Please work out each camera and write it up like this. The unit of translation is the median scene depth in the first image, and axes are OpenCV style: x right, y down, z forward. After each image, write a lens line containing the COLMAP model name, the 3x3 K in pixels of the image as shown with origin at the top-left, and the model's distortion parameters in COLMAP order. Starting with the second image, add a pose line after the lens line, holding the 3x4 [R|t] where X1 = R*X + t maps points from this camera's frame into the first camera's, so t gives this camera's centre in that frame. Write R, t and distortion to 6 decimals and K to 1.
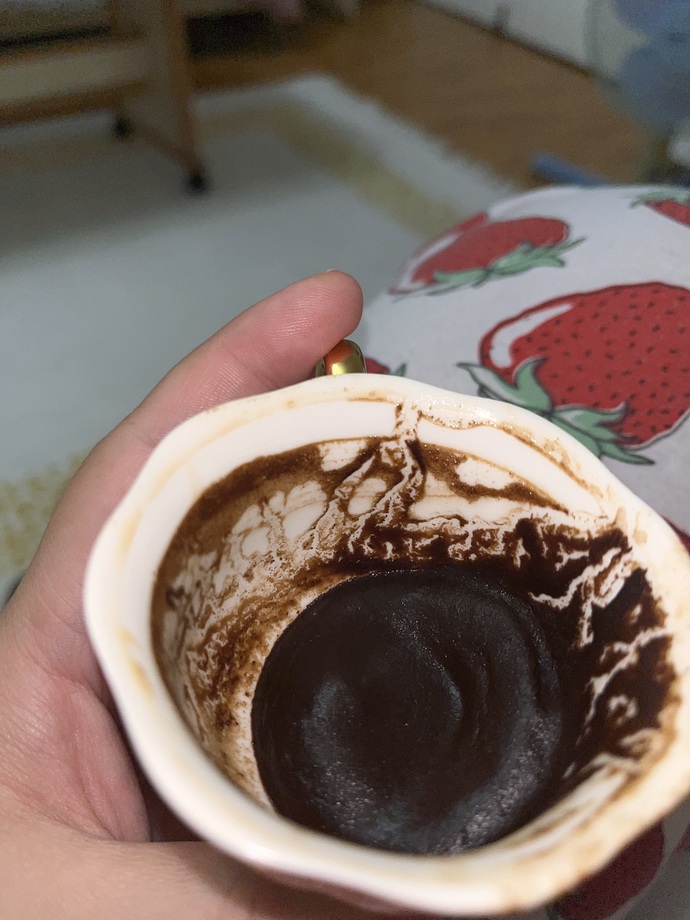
lens RADIAL K [[734.5, 0, 341.0], [0, 734.5, 453.4], [0, 0, 1]] dist [0.036860, -0.185800]
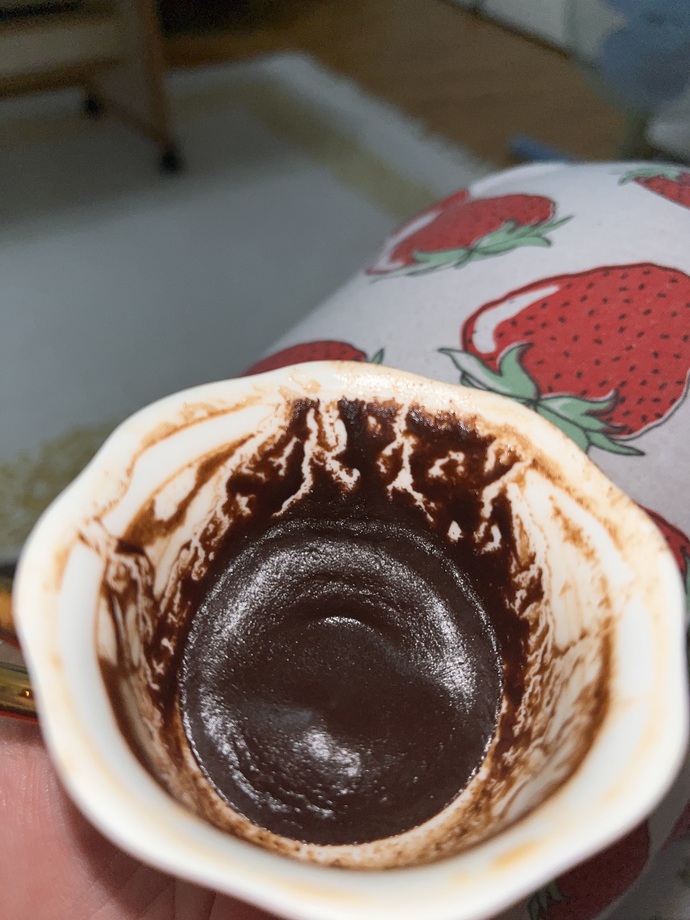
lens RADIAL K [[734.5, 0, 338.5], [0, 734.5, 458.0], [0, 0, 1]] dist [0.036860, -0.185800]
pose [[0.090506, -0.773208, 0.627661, -0.311518], [0.638405, 0.528767, 0.559326, -0.363638], [-0.764361, 0.350079, 0.541476, 0.356979]]
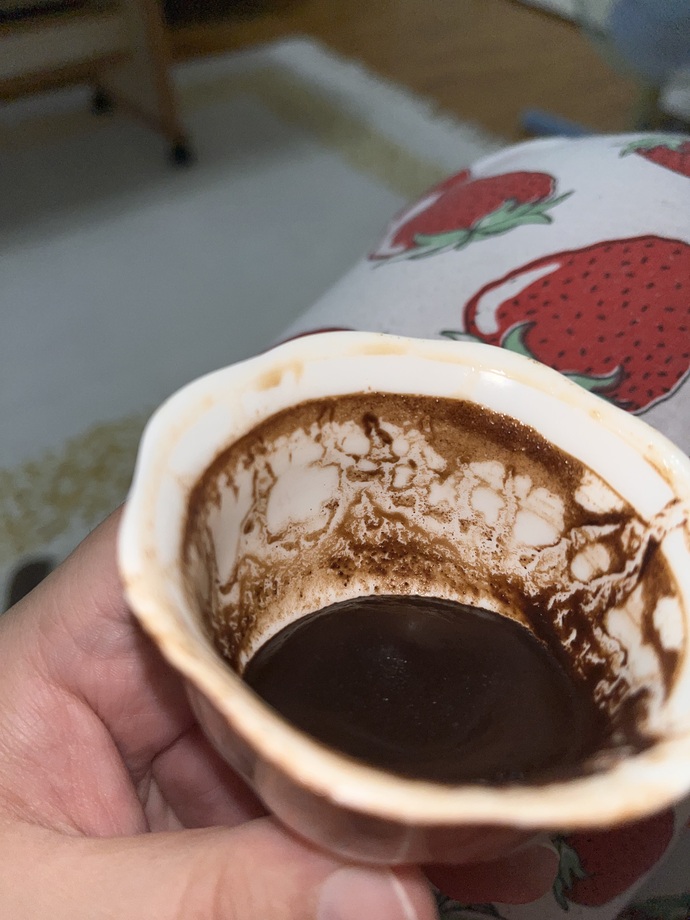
lens RADIAL K [[734.5, 0, 346.6], [0, 734.5, 459.1], [0, 0, 1]] dist [0.036860, -0.185800]
pose [[0.271124, 0.577498, -0.770057, 0.599850], [-0.729411, 0.645277, 0.227106, -0.010100], [0.628053, 0.500114, 0.596183, 0.236303]]
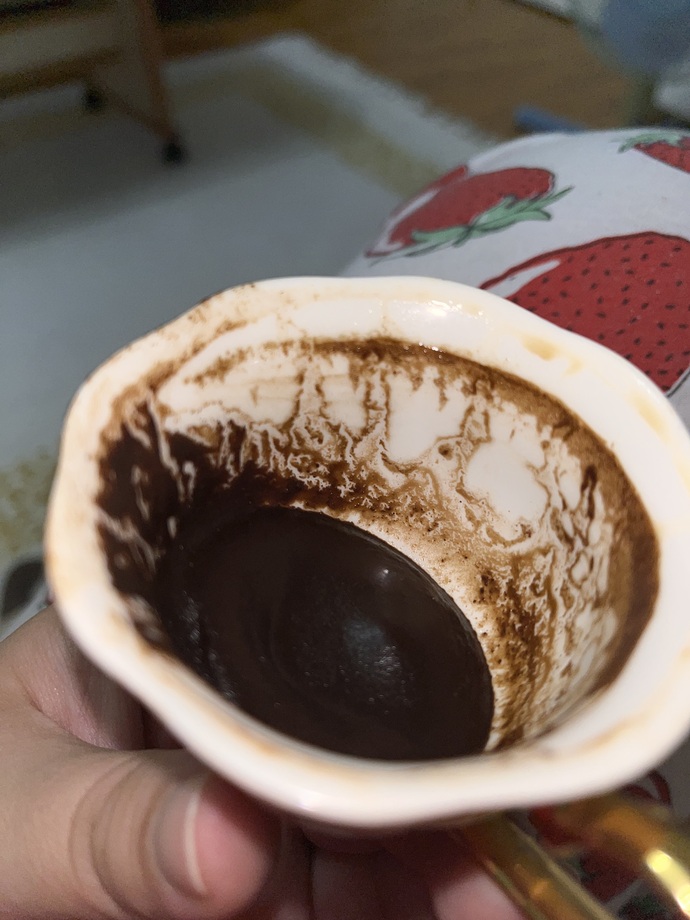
lens RADIAL K [[734.5, 0, 337.5], [0, 734.5, 470.0], [0, 0, 1]] dist [0.036860, -0.185800]
pose [[-0.912054, 0.131710, -0.388343, 0.404044], [-0.386520, 0.040193, 0.921405, -0.507852], [0.136967, 0.990473, 0.014251, 0.765308]]
